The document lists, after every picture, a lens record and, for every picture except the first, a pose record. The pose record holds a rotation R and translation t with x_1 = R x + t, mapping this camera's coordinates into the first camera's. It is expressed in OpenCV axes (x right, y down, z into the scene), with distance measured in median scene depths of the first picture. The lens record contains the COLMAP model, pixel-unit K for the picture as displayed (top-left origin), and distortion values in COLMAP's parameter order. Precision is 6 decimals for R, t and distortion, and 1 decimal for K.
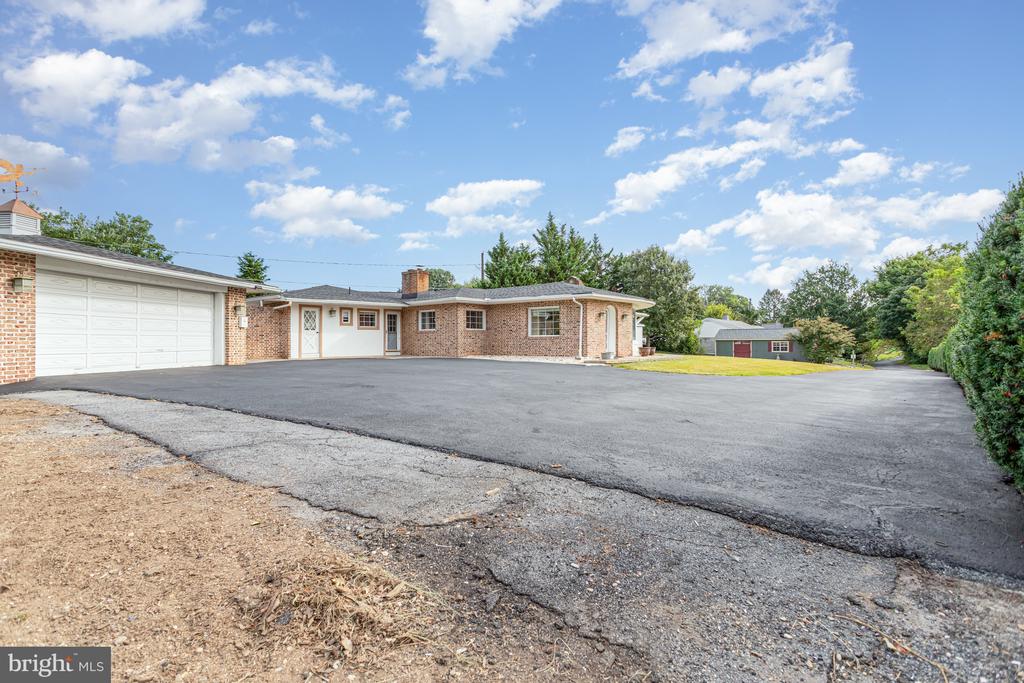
lens RADIAL K [[487.7, 0, 509.7], [0, 487.7, 339.0], [0, 0, 1]] dist [0.002187, 0.000773]
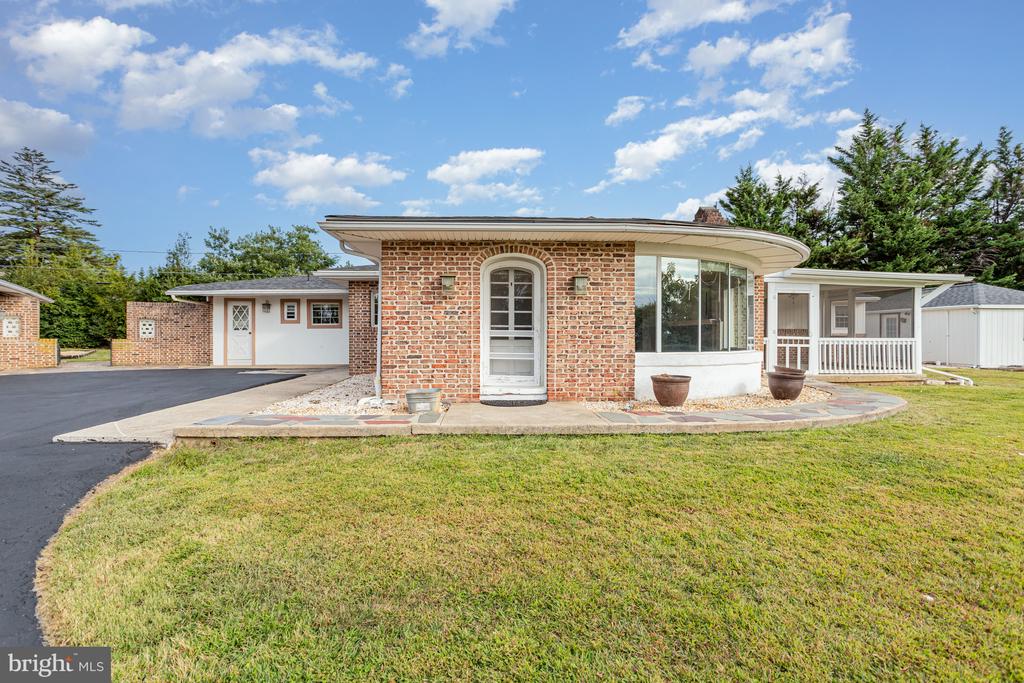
lens RADIAL K [[487.7, 0, 509.7], [0, 487.7, 339.0], [0, 0, 1]] dist [0.002187, 0.000773]
pose [[0.705770, 0.006180, -0.708414, 0.427046], [0.001053, 0.999952, 0.009773, -0.010316], [0.708440, -0.007644, 0.705729, 0.705782]]
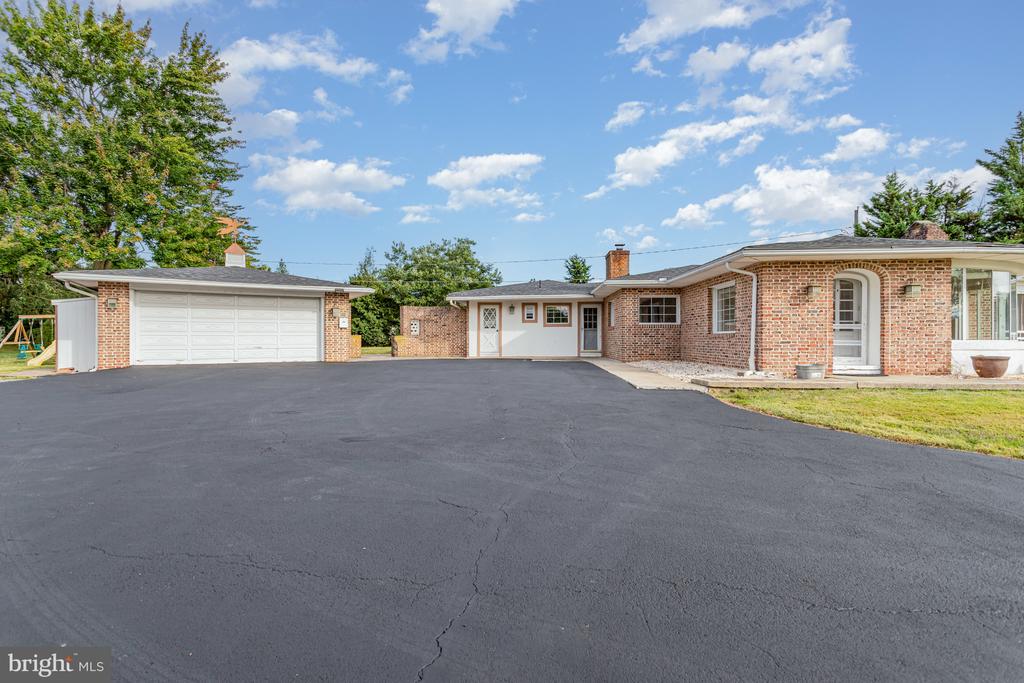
lens RADIAL K [[487.5, 0, 506.4], [0, 487.5, 340.3], [0, 0, 1]] dist [0.001801, 0.000303]
pose [[0.622441, 0.004874, -0.782652, 0.350252], [0.002554, 0.999963, 0.008259, -0.001921], [0.782663, -0.007140, 0.622405, 0.394438]]
